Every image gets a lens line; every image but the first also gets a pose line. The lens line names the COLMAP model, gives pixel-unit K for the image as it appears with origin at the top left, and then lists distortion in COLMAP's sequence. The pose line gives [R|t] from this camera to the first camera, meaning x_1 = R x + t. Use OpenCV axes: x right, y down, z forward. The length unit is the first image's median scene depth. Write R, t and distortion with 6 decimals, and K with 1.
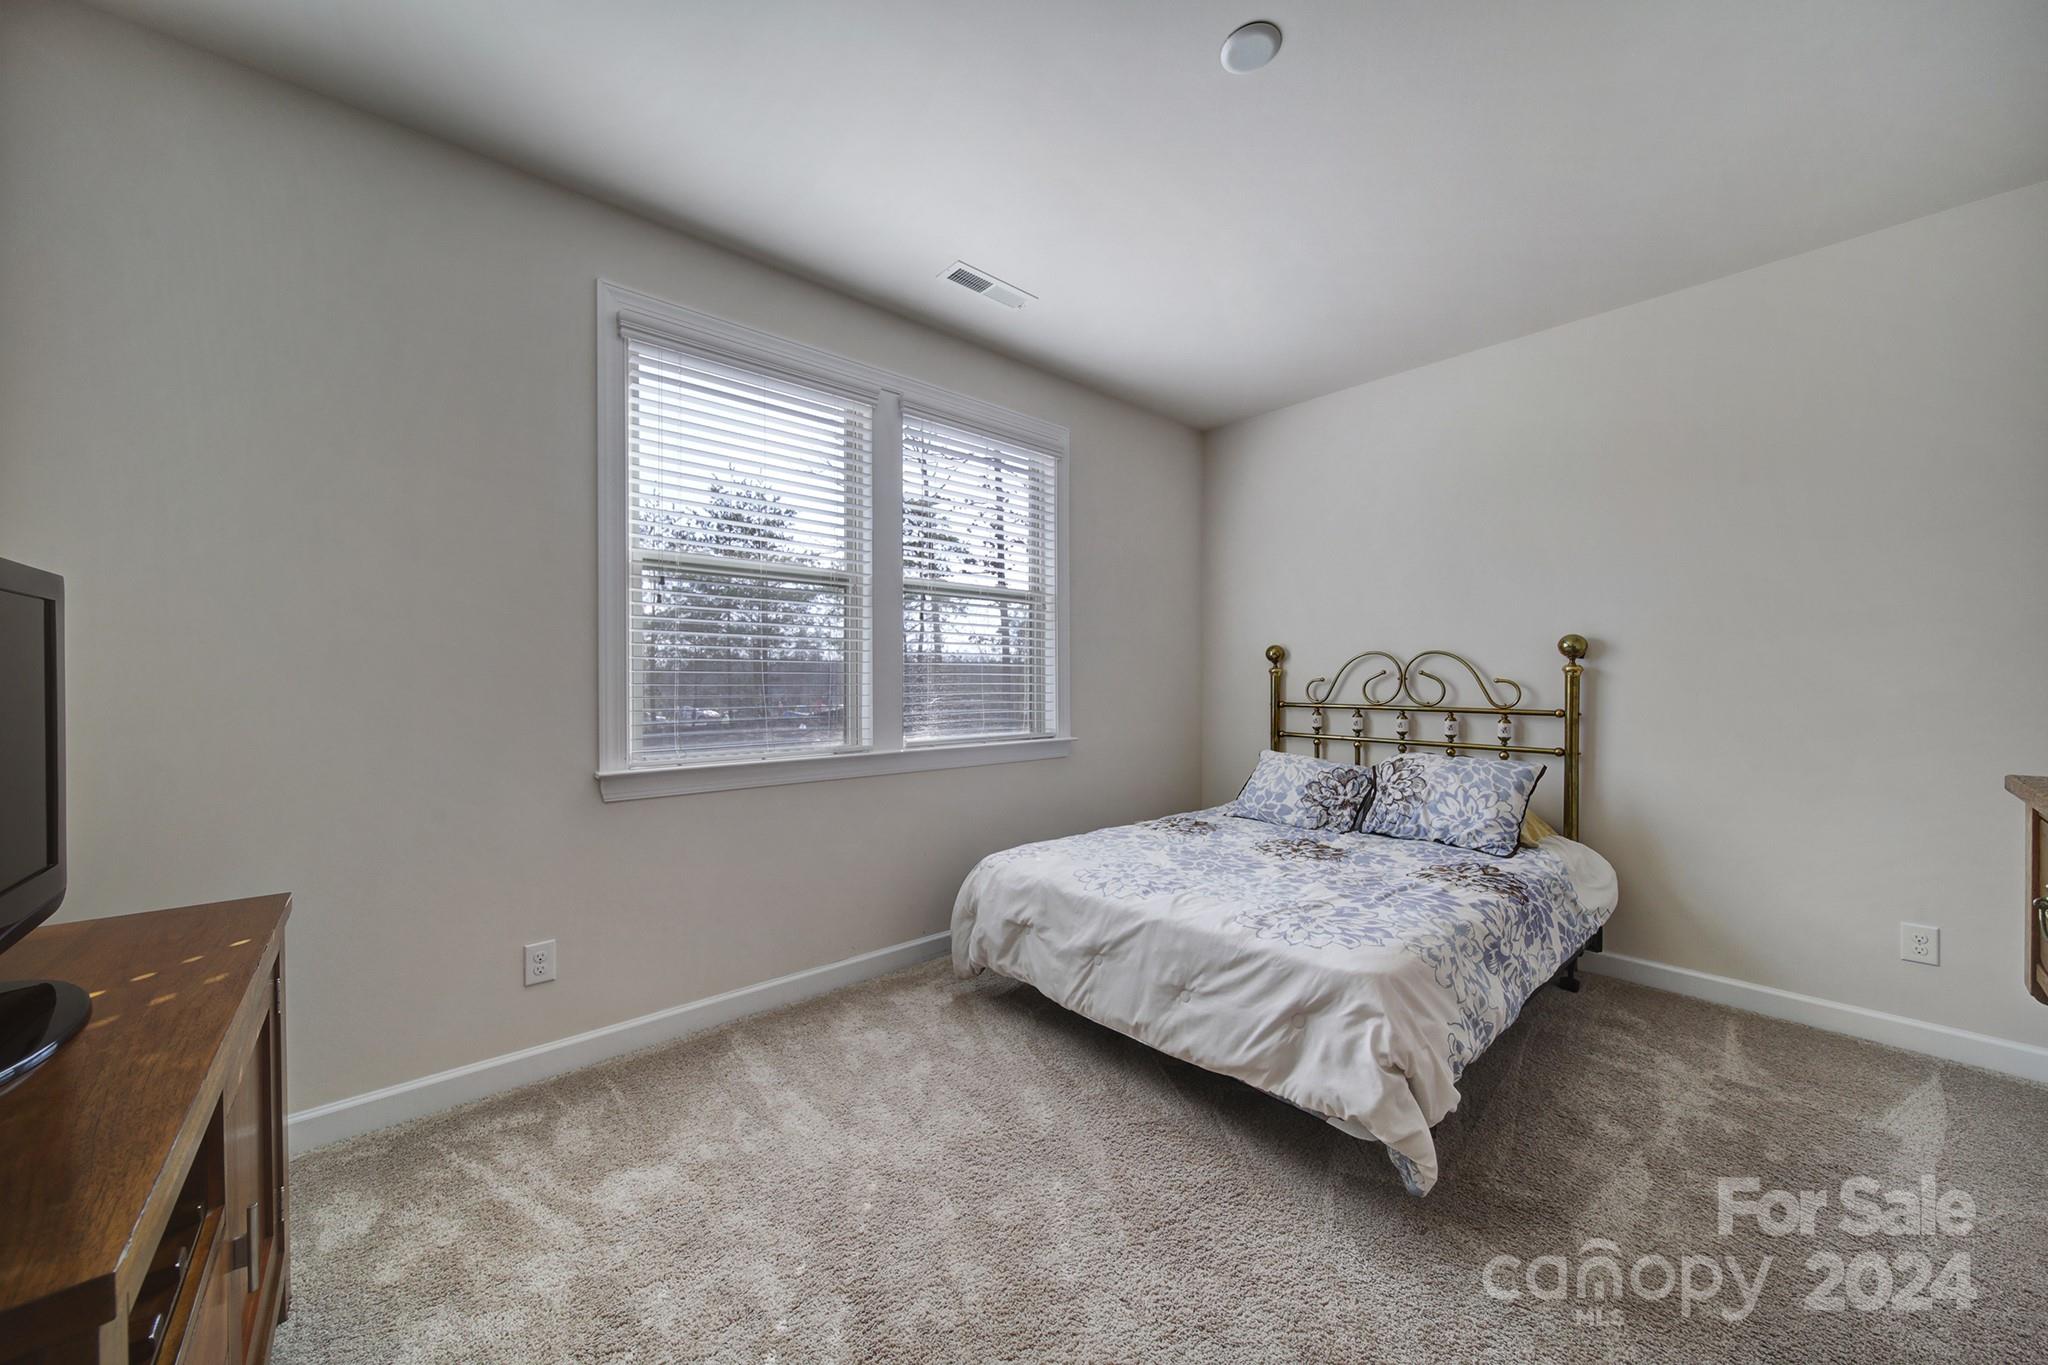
lens RADIAL K [[727.2, 0, 1021.7], [0, 727.2, 676.5], [0, 0, 1]] dist [0.001123, -0.000723]
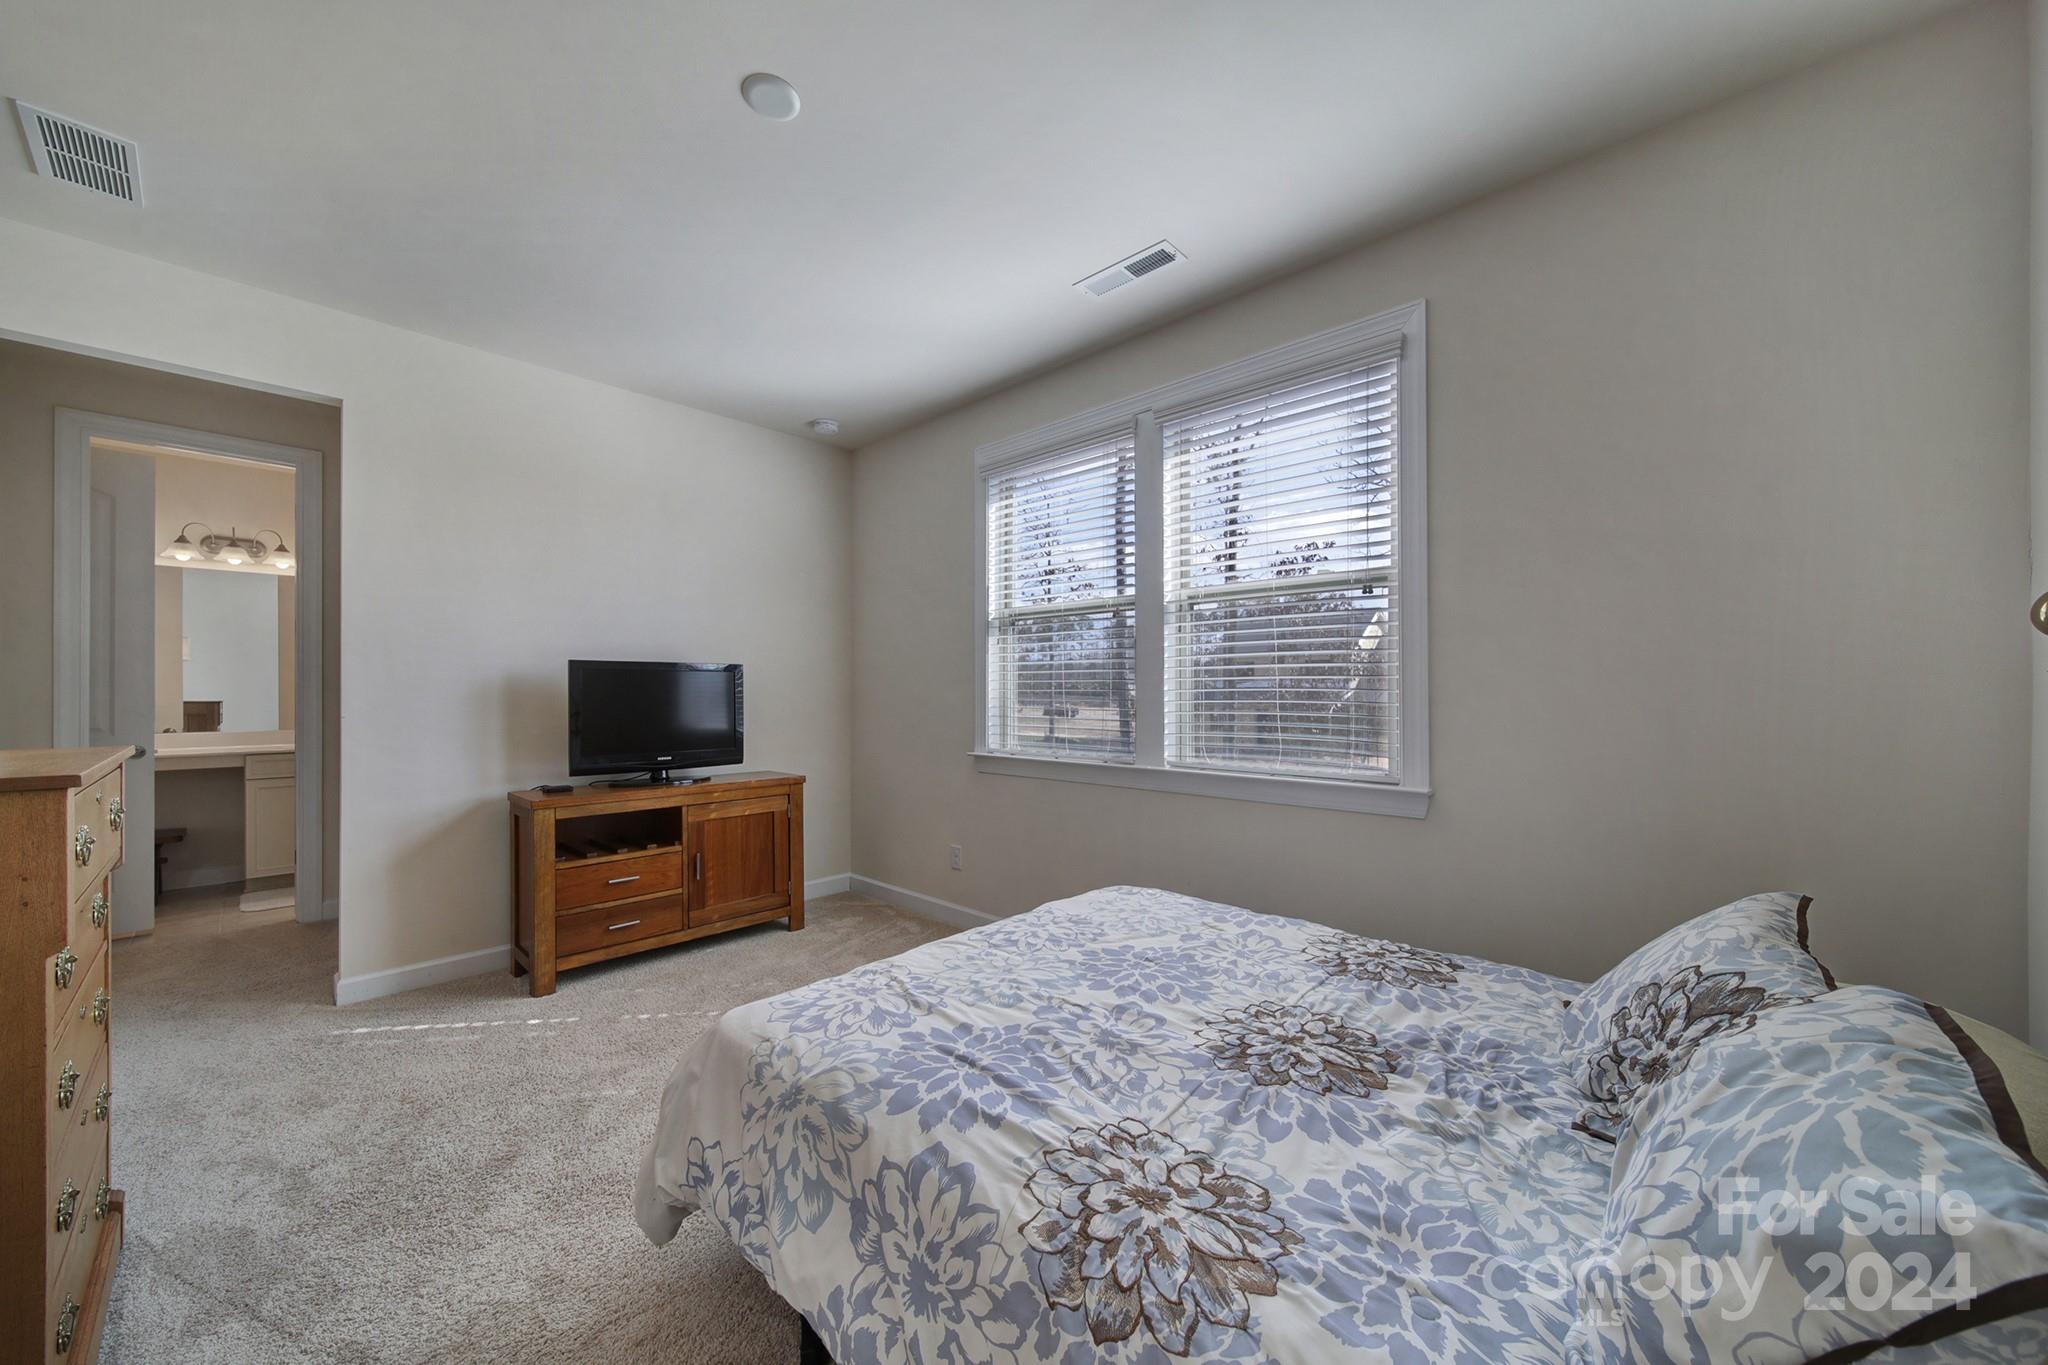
lens RADIAL K [[727.2, 0, 1020.4], [0, 727.2, 696.0], [0, 0, 1]] dist [0.001123, -0.000723]
pose [[0.099176, 0.001431, -0.995069, 1.071106], [-0.001942, 0.999997, 0.001244, 0.004074], [0.995068, 0.001810, 0.099178, 0.963218]]
